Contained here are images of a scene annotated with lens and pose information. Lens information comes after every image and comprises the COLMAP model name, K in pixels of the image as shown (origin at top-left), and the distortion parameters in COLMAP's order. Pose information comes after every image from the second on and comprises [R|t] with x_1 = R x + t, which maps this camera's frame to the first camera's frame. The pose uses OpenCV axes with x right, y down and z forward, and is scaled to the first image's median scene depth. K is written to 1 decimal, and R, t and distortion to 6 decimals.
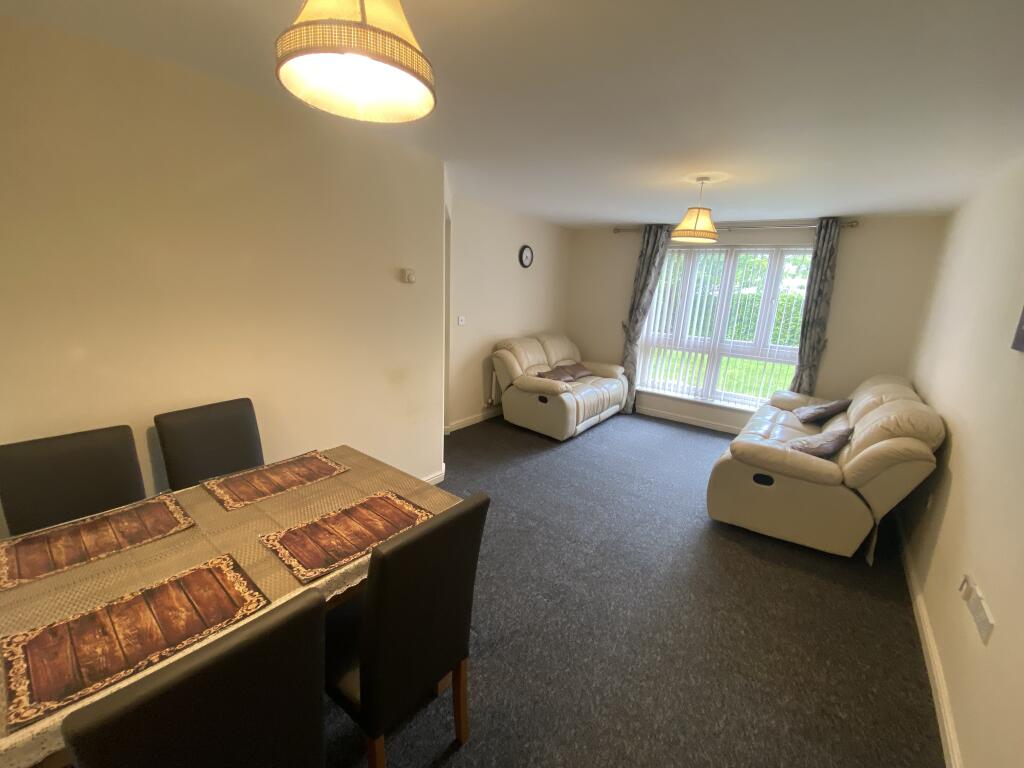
lens RADIAL K [[414.5, 0, 521.0], [0, 414.5, 383.7], [0, 0, 1]] dist [0.036479, -0.026399]
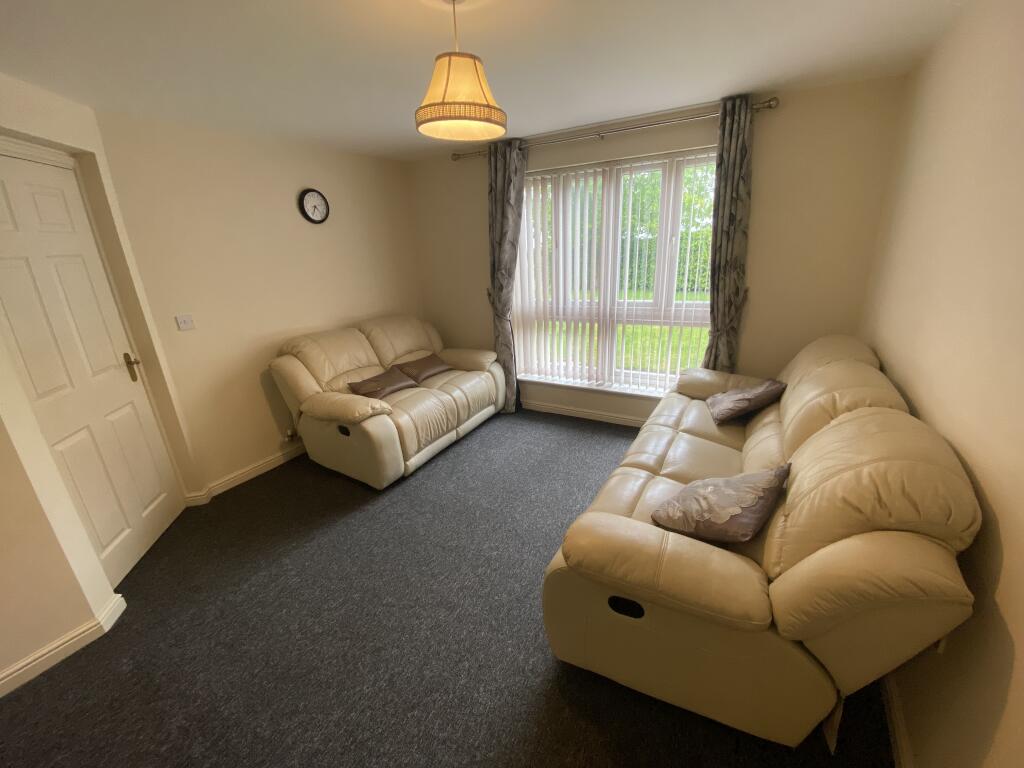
lens RADIAL K [[414.5, 0, 521.0], [0, 414.5, 383.7], [0, 0, 1]] dist [0.036479, -0.026399]
pose [[0.987670, -0.132281, 0.083722, 0.277466], [0.124324, 0.987776, 0.094038, -0.059772], [-0.095138, -0.082470, 0.992042, 0.333824]]
